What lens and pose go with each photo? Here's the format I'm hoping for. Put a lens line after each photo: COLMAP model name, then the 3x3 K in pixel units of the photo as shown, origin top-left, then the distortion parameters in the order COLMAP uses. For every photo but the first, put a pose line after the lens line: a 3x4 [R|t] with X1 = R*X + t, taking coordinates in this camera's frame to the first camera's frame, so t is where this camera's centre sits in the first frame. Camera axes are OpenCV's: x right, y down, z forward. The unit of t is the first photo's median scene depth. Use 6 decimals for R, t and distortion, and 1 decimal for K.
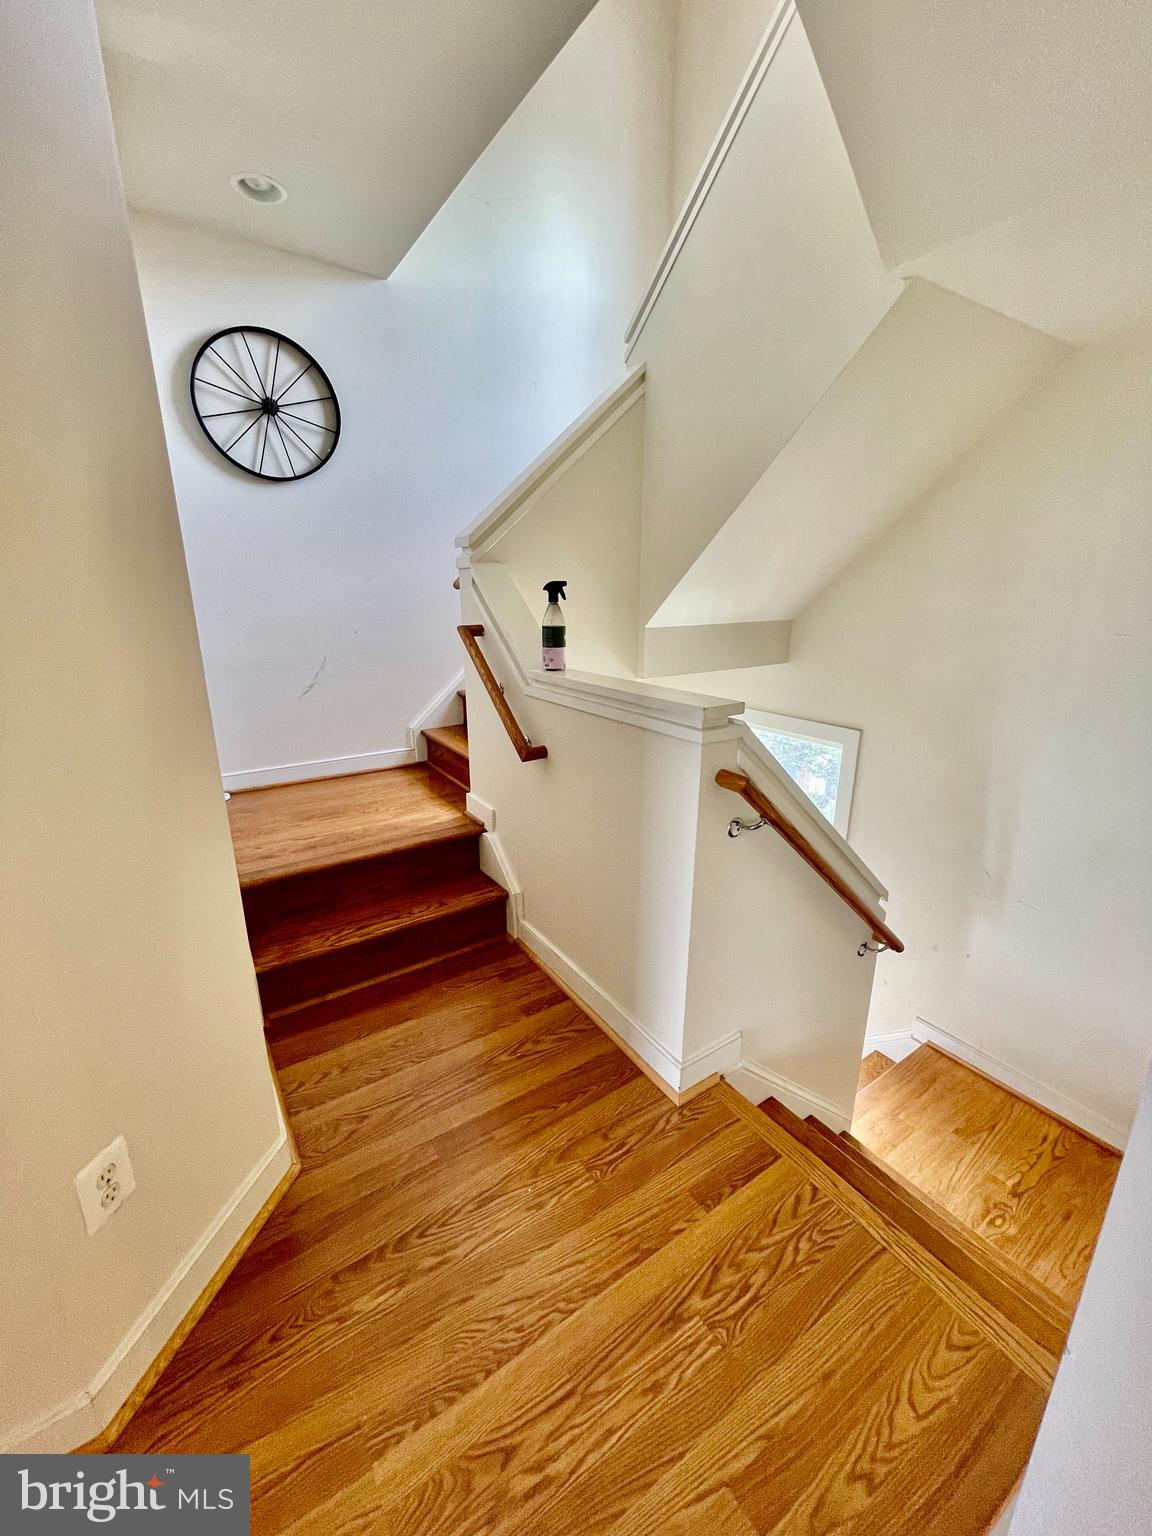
lens RADIAL K [[617.8, 0, 575.1], [0, 617.8, 766.4], [0, 0, 1]] dist [0.001839, 0.000608]
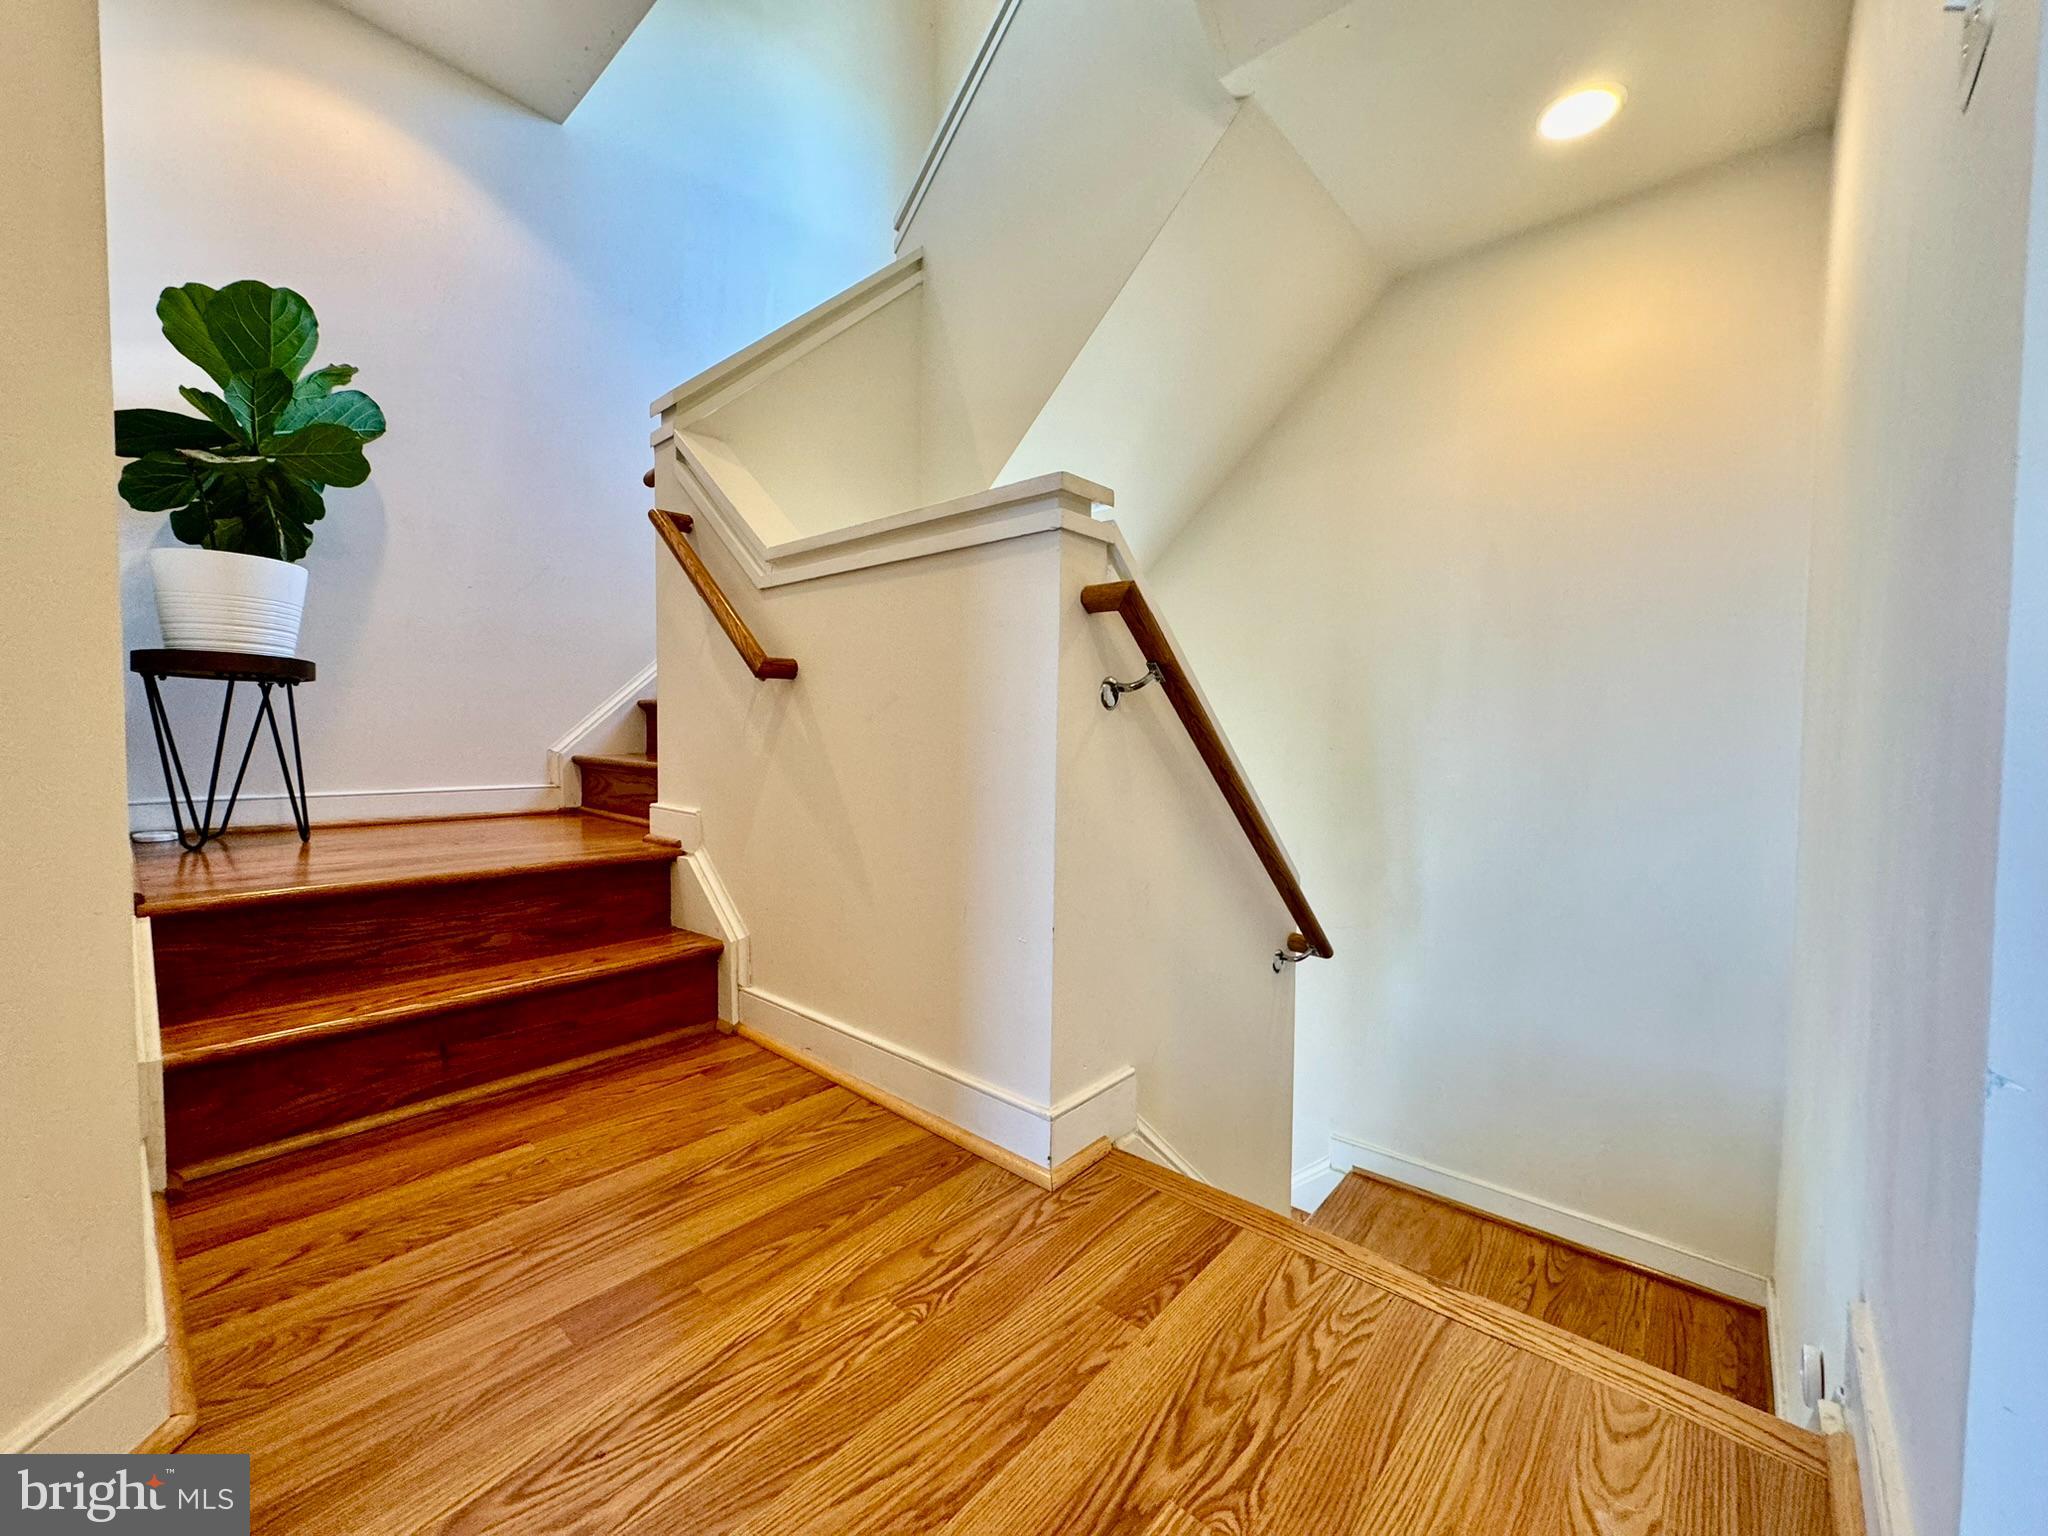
lens RADIAL K [[814.8, 0, 1021.4], [0, 814.8, 761.5], [0, 0, 1]] dist [-0.002687, -0.000182]
pose [[0.965877, -0.001043, 0.259001, -0.052839], [0.062611, 0.971274, -0.229579, 0.365127], [-0.251321, 0.237961, 0.938196, 0.243388]]
